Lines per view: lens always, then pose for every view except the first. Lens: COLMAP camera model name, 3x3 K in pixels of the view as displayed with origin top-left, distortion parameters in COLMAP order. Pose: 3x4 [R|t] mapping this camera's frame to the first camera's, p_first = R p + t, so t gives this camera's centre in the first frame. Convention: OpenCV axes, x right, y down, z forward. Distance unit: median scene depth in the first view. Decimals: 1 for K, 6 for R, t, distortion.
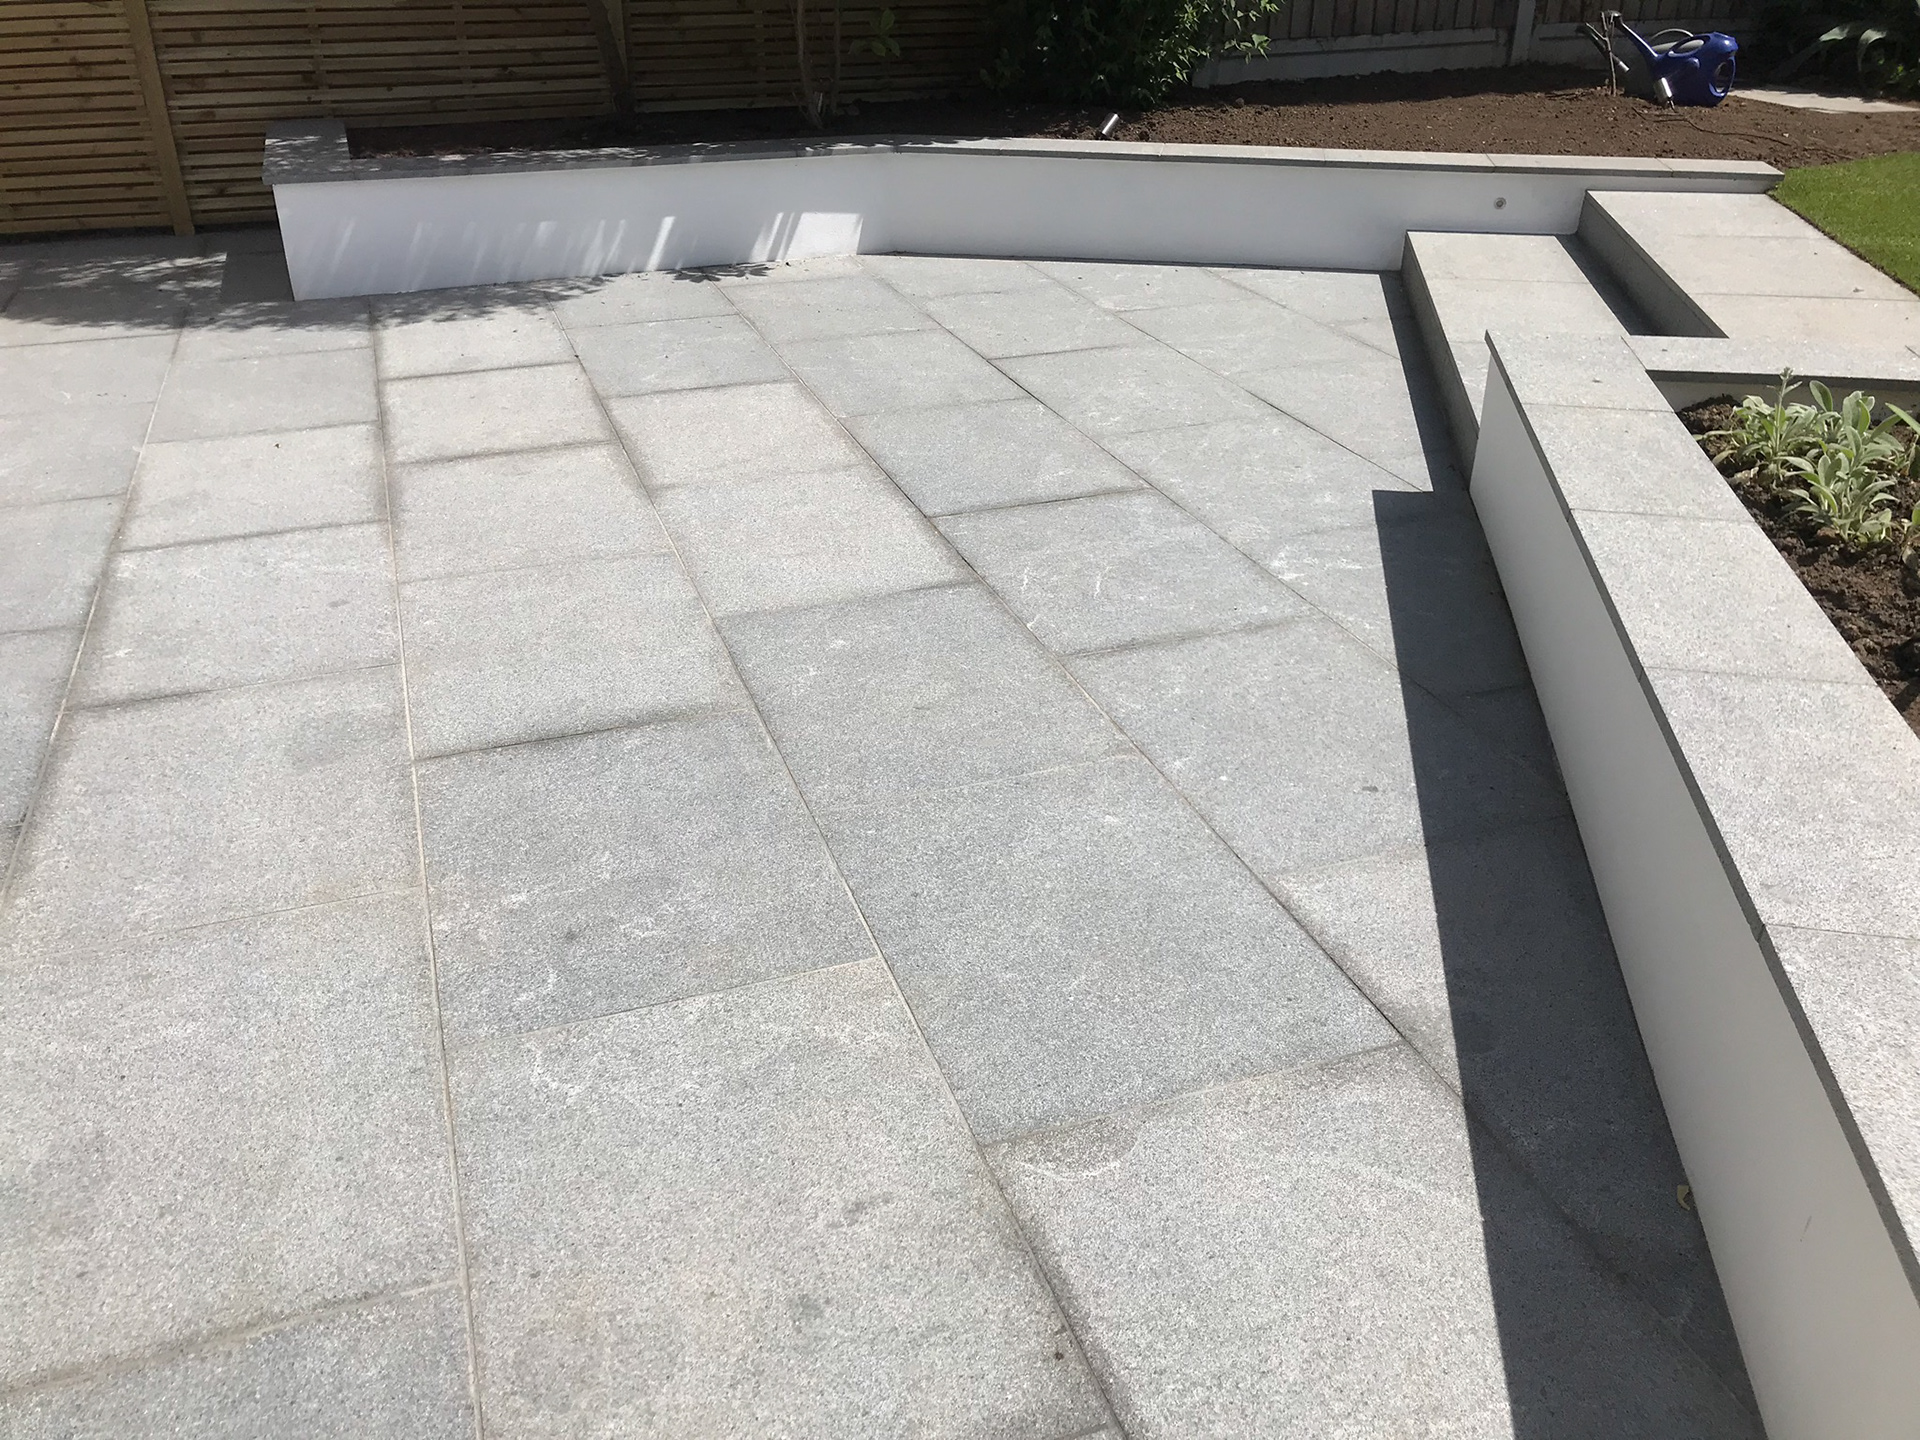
lens RADIAL K [[1573.1, 0, 934.2], [0, 1573.1, 706.1], [0, 0, 1]] dist [0.034917, -0.037606]
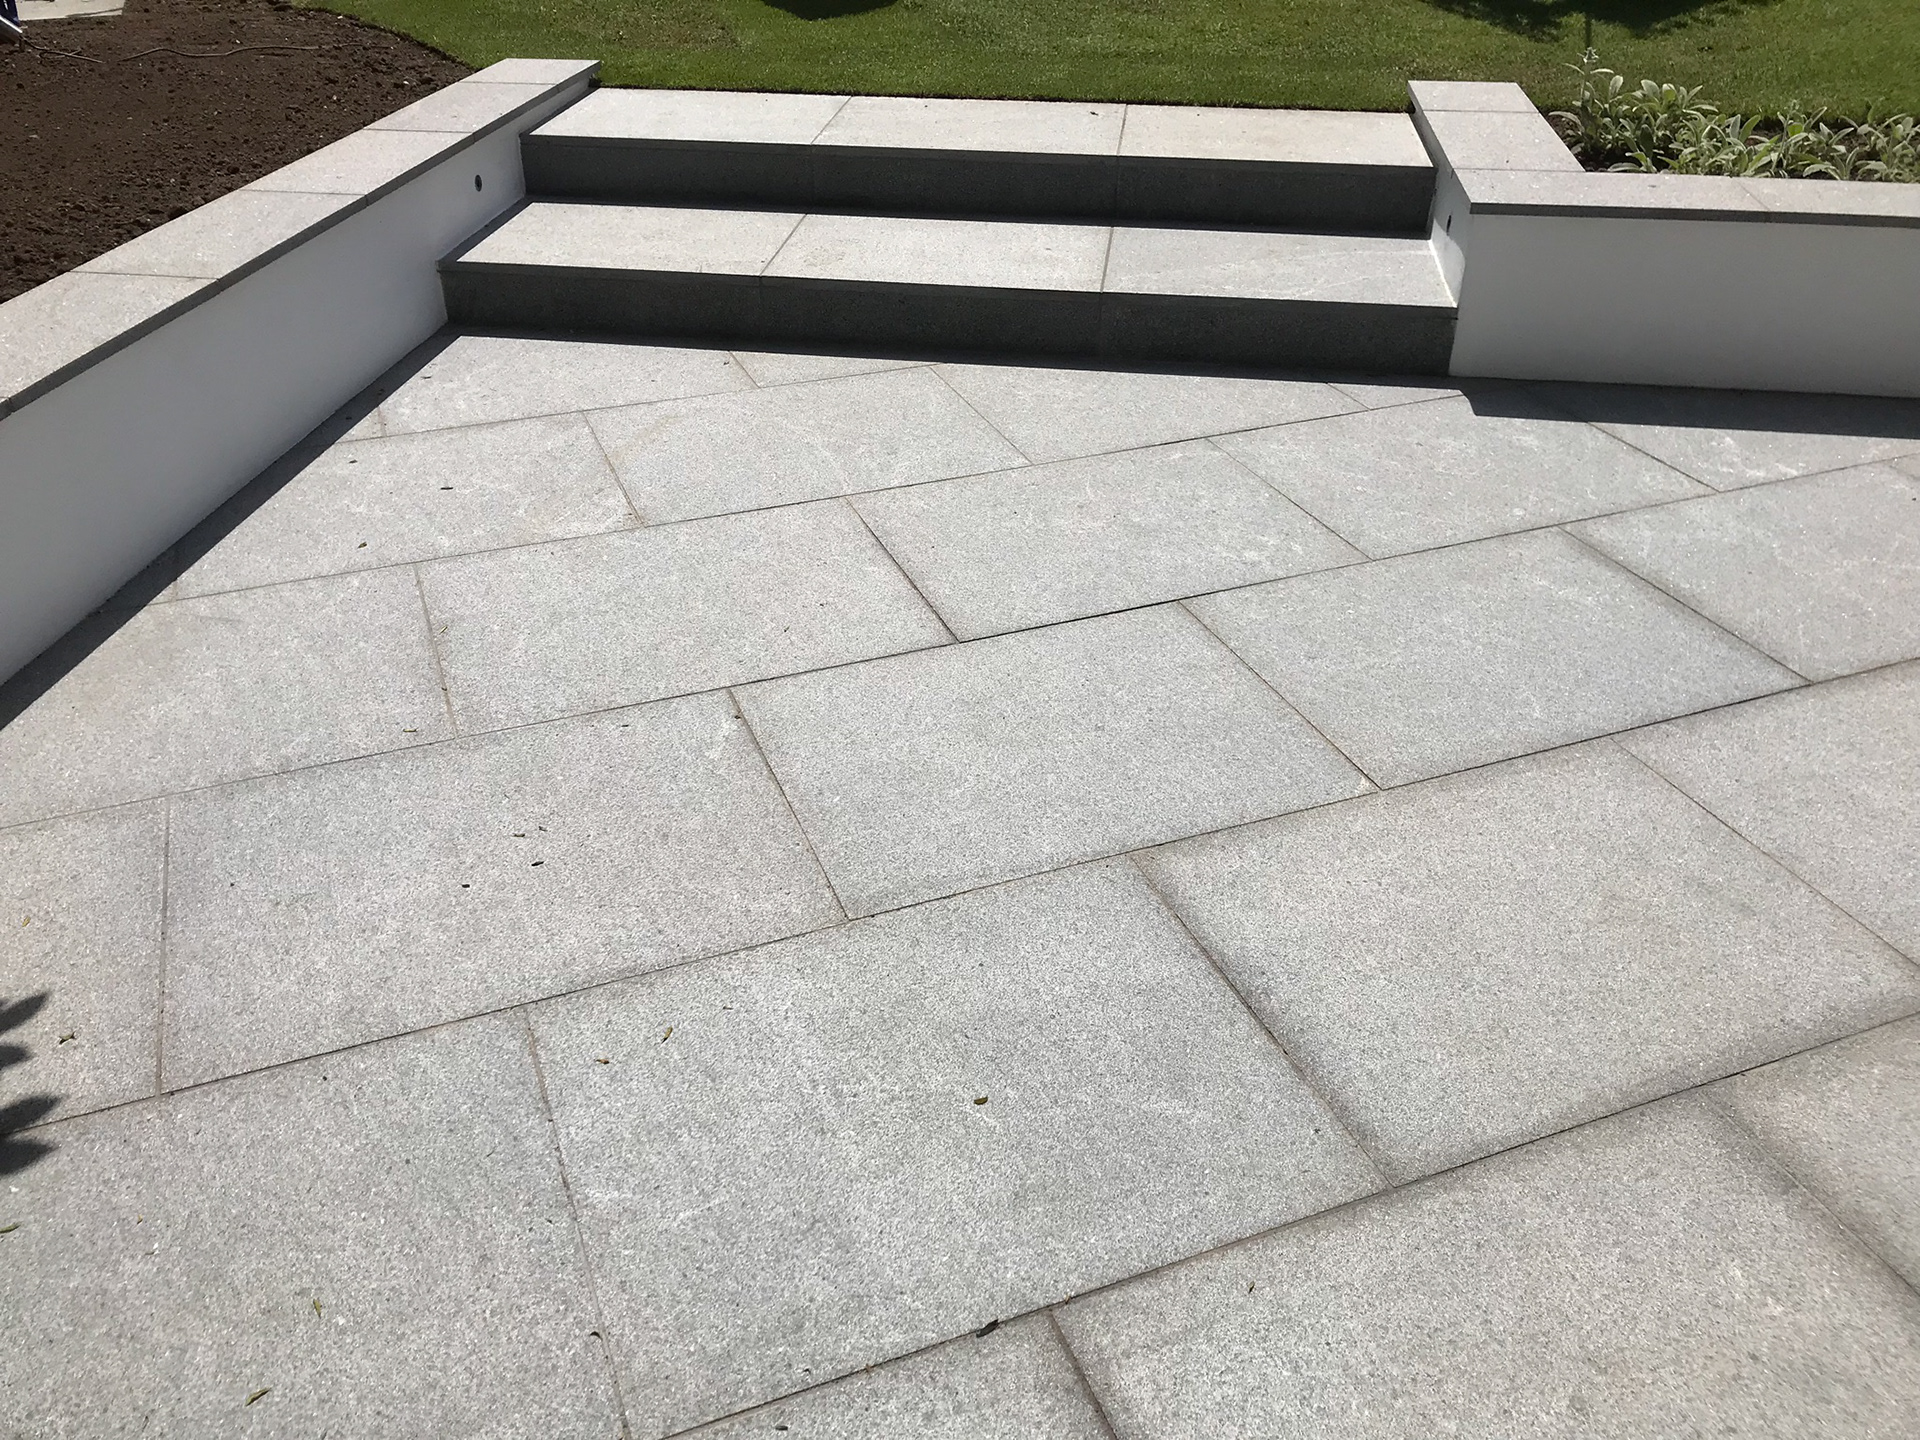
lens RADIAL K [[1573.1, 0, 934.2], [0, 1573.1, 706.1], [0, 0, 1]] dist [0.034917, -0.037606]
pose [[-0.043427, -0.536209, 0.842967, -0.533075], [0.469637, 0.733769, 0.490943, -0.589309], [-0.881791, 0.417209, 0.219958, 1.138447]]
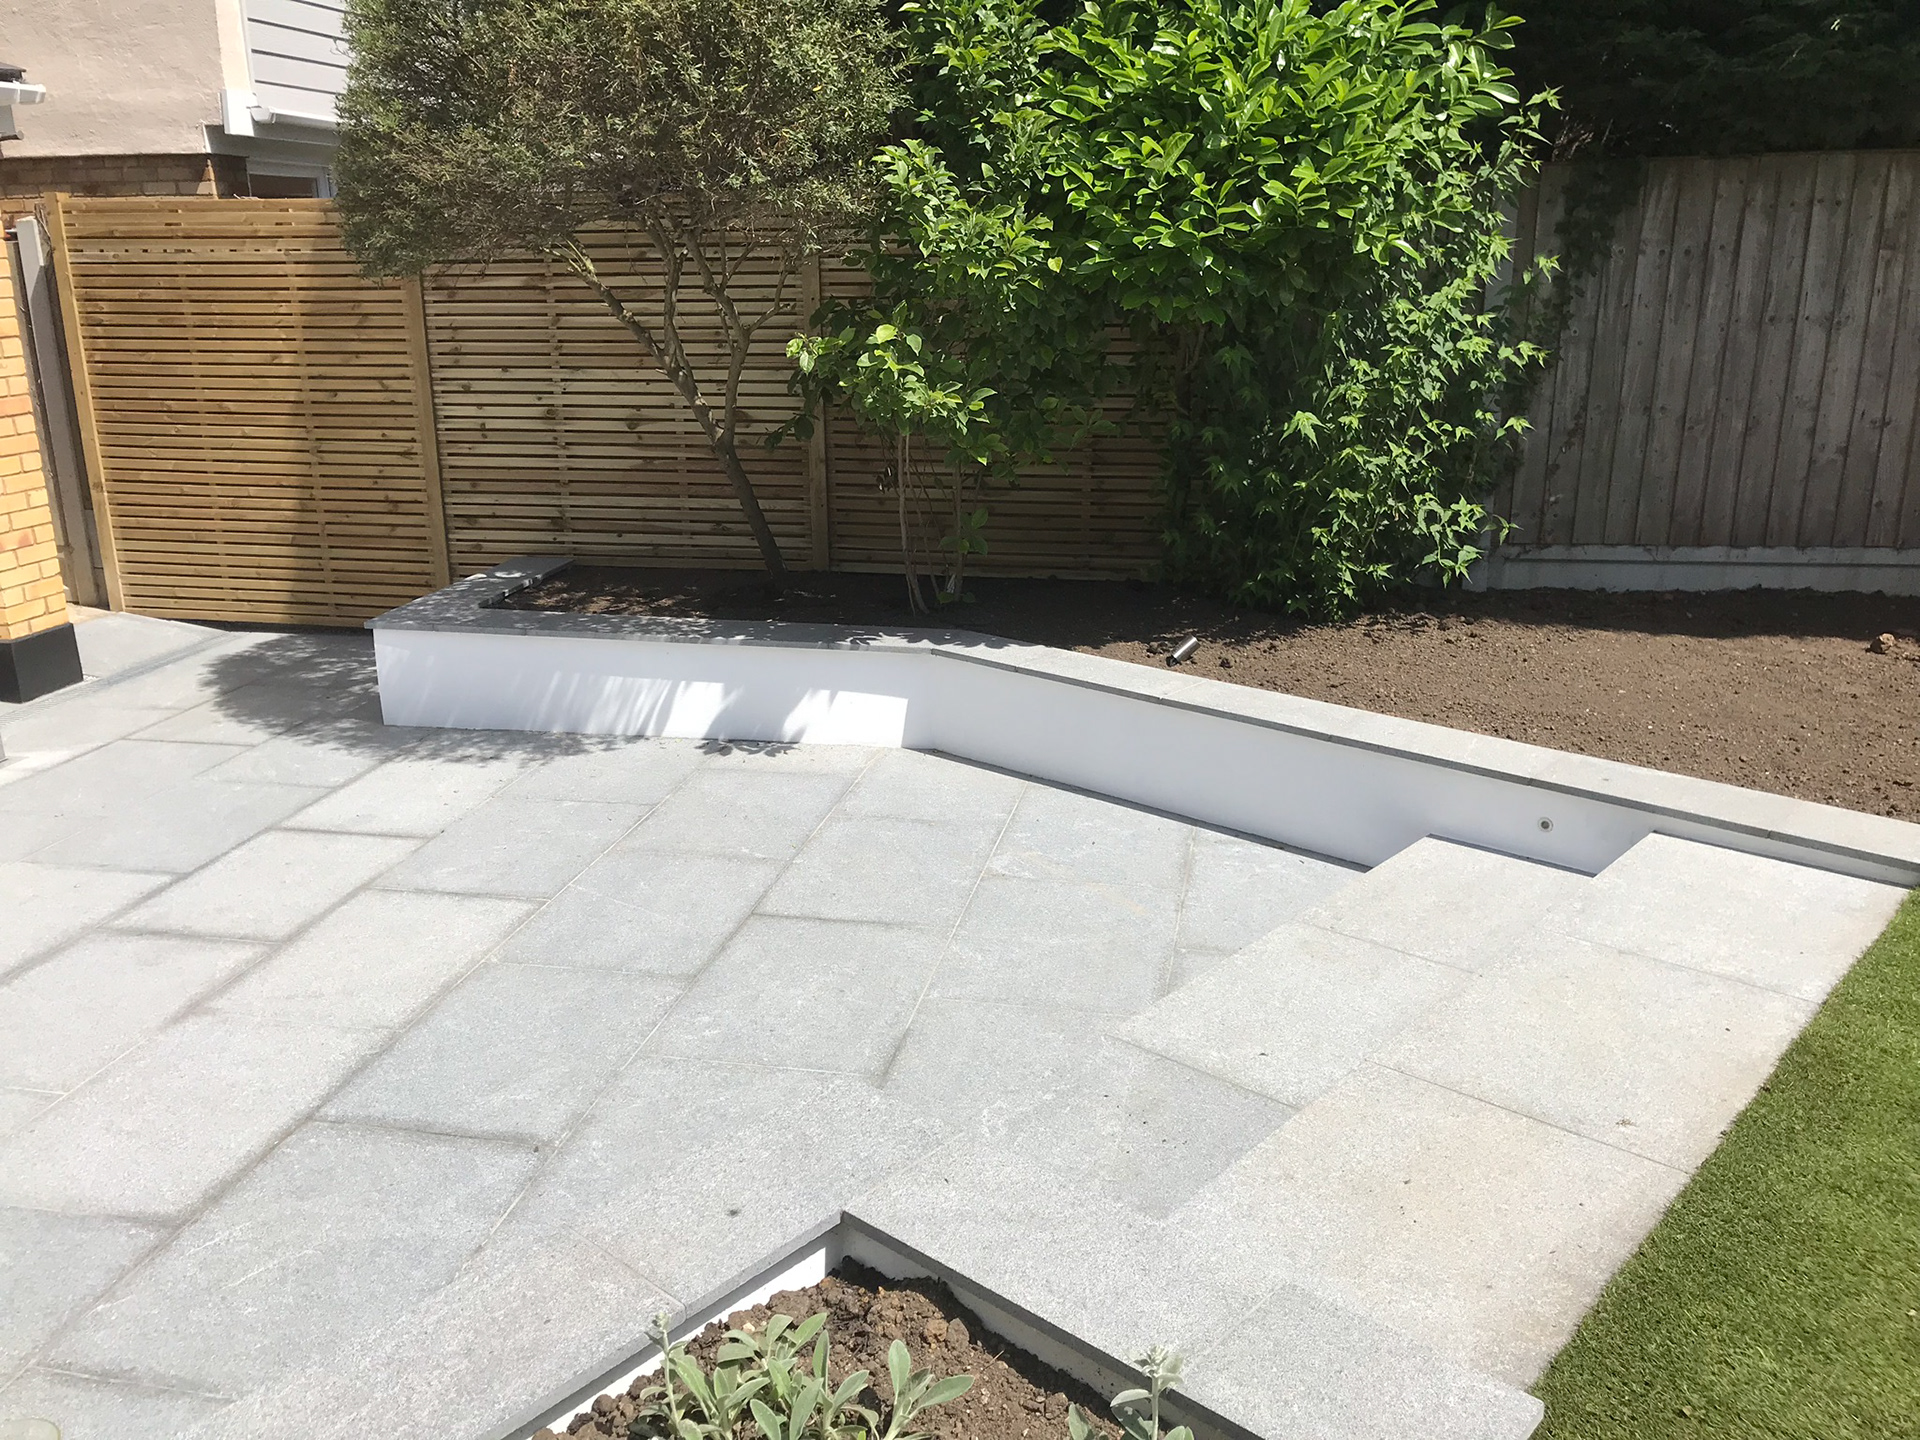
lens RADIAL K [[1573.1, 0, 934.2], [0, 1573.1, 706.1], [0, 0, 1]] dist [0.034917, -0.037606]
pose [[0.854103, 0.136742, -0.501807, 0.709327], [-0.233180, 0.963095, -0.134443, -0.301513], [0.464904, 0.231840, 0.854468, 0.314484]]
